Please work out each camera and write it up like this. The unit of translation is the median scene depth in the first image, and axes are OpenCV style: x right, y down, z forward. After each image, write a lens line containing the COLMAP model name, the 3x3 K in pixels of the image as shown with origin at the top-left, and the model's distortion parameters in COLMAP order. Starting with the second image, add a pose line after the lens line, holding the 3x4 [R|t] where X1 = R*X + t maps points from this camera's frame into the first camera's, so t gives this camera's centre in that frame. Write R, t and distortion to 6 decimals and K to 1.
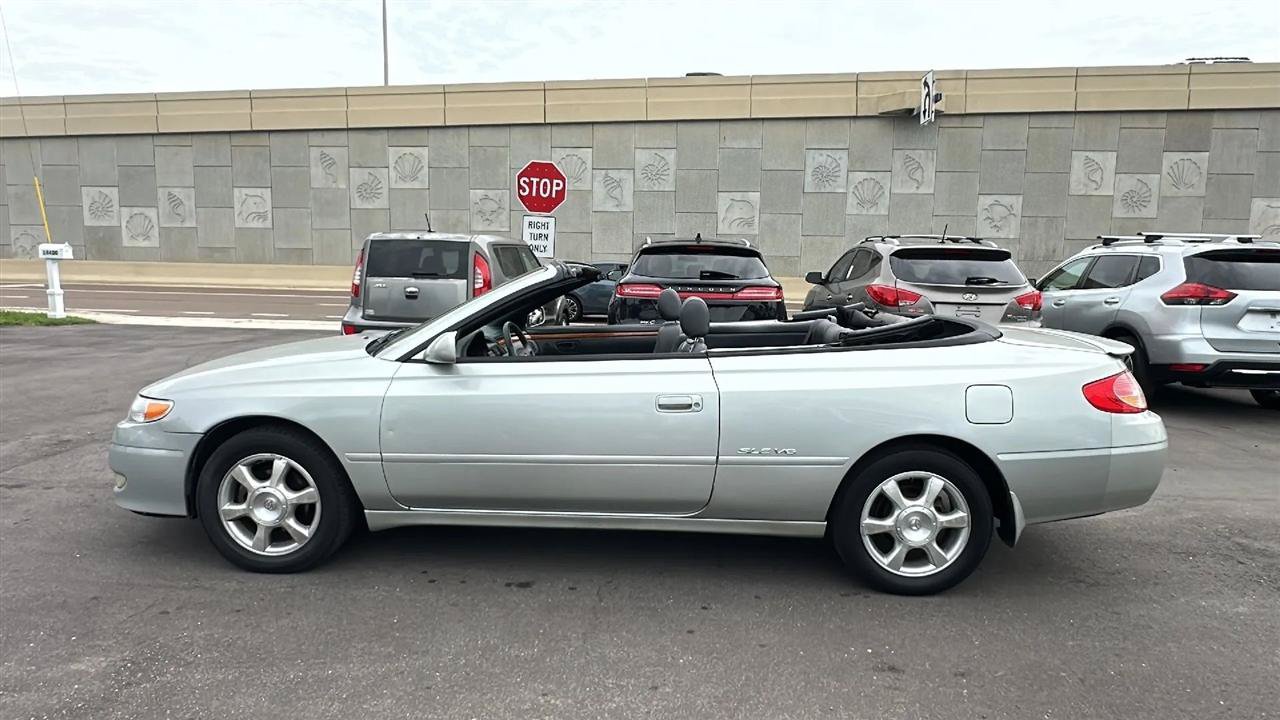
lens RADIAL K [[743.8, 0, 638.9], [0, 743.8, 358.1], [0, 0, 1]] dist [-0.003238, 0.000070]
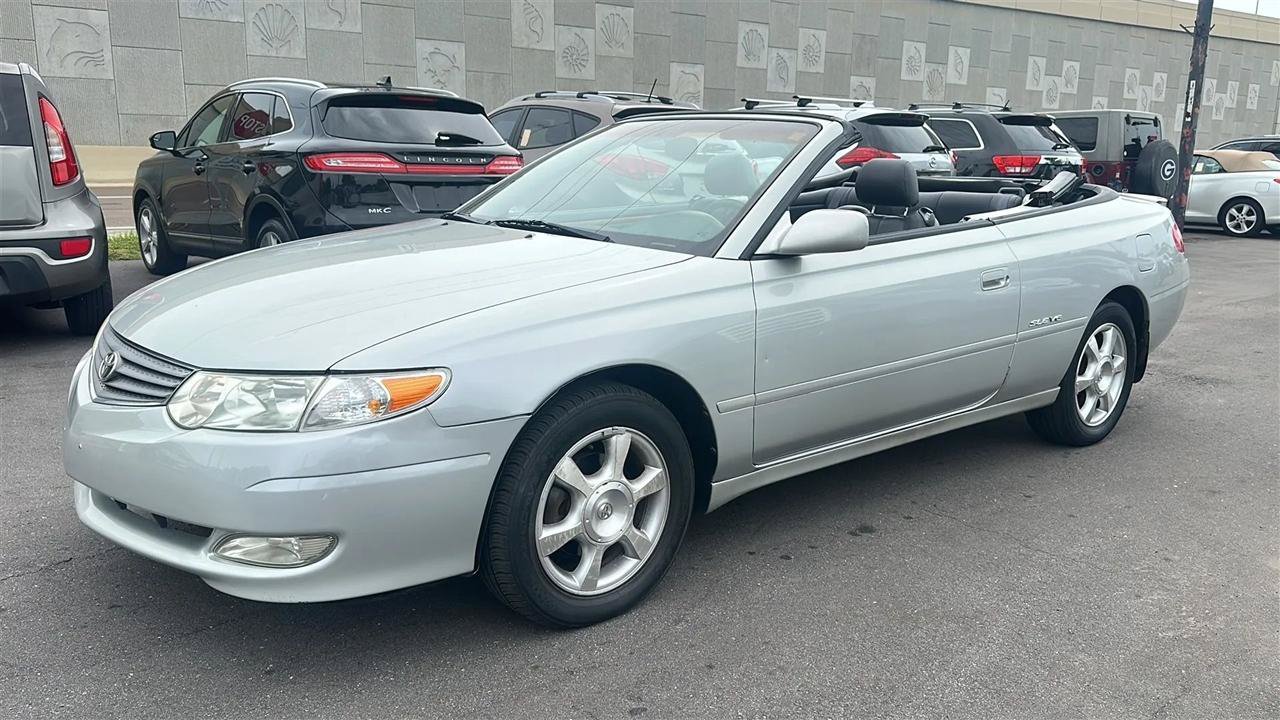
lens RADIAL K [[986.1, 0, 638.6], [0, 986.1, 377.3], [0, 0, 1]] dist [0.129593, -0.214688]
pose [[0.736781, -0.156426, 0.657787, -0.413356], [0.079568, 0.986169, 0.145394, -0.011461], [-0.671433, -0.054785, 0.739038, 0.159868]]
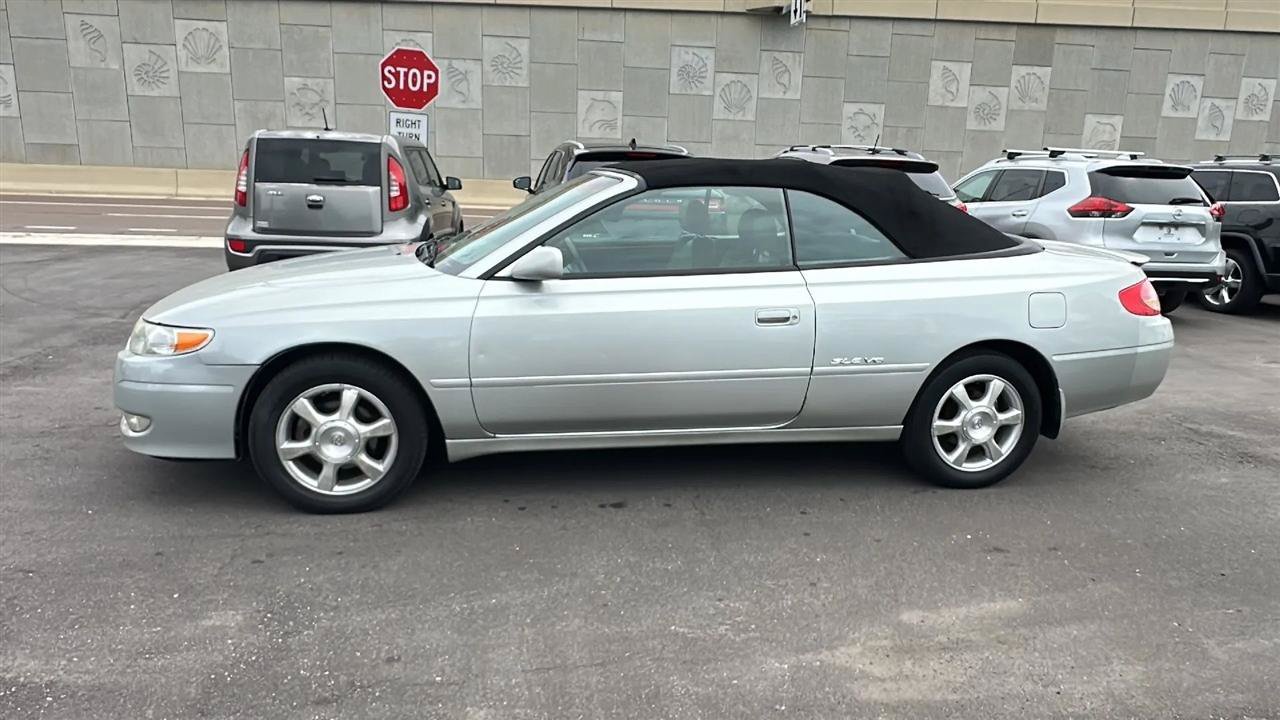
lens RADIAL K [[807.1, 0, 638.1], [0, 807.1, 358.1], [0, 0, 1]] dist [-0.006464, 0.001501]
pose [[0.976834, -0.034827, 0.211145, -0.142615], [0.012950, 0.994481, 0.104118, 0.000288], [-0.213606, -0.098972, 0.971894, -0.009433]]
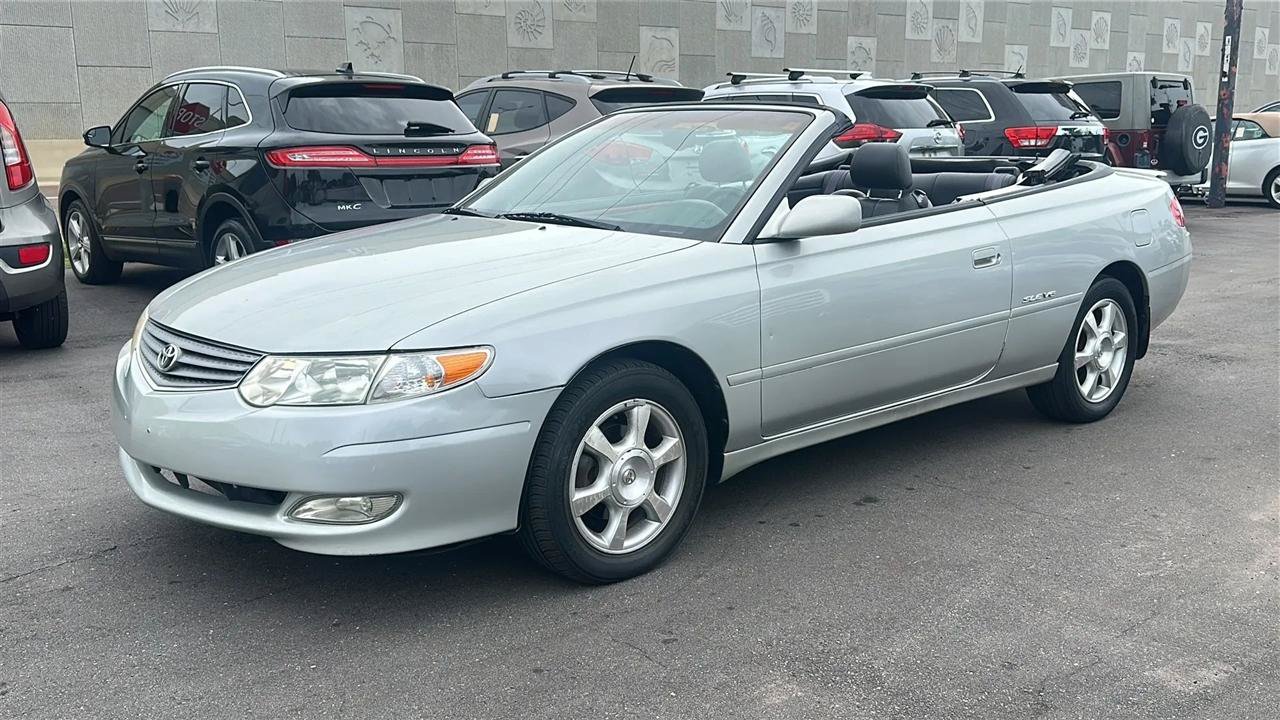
lens RADIAL K [[1170.3, 0, 638.1], [0, 1170.3, 379.5], [0, 0, 1]] dist [0.178338, -0.351397]
pose [[0.715542, -0.170286, 0.677497, -0.495373], [0.107306, 0.985117, 0.134273, -0.012414], [-0.690279, -0.023378, 0.723165, 0.096037]]
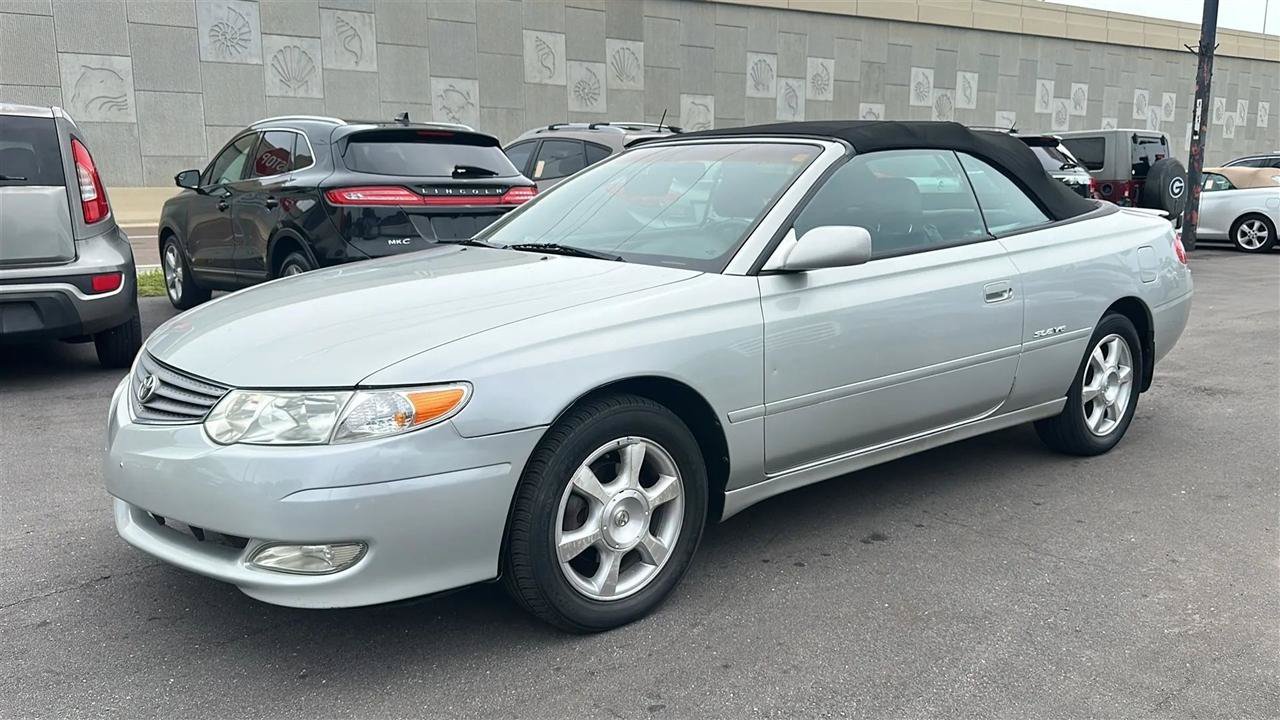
lens RADIAL K [[984.4, 0, 640.3], [0, 984.4, 375.6], [0, 0, 1]] dist [0.135619, -0.230512]
pose [[0.743797, -0.150076, 0.651339, -0.422342], [0.100140, 0.988489, 0.113405, -0.007327], [-0.660862, -0.019125, 0.750264, 0.148717]]
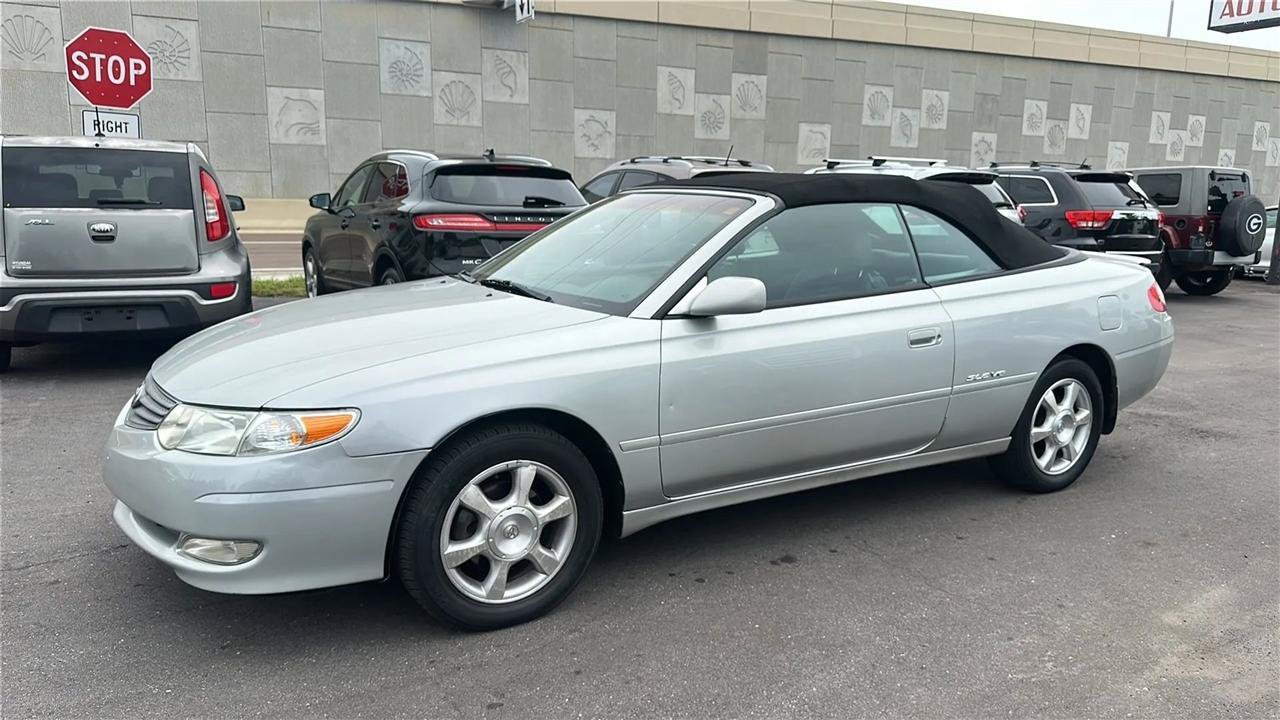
lens RADIAL K [[886.1, 0, 638.9], [0, 886.1, 373.9], [0, 0, 1]] dist [0.080872, -0.114661]
pose [[0.836121, -0.113390, 0.536697, -0.347801], [0.068244, 0.992303, 0.103330, -0.014544], [-0.544283, -0.049770, 0.837424, 0.091148]]
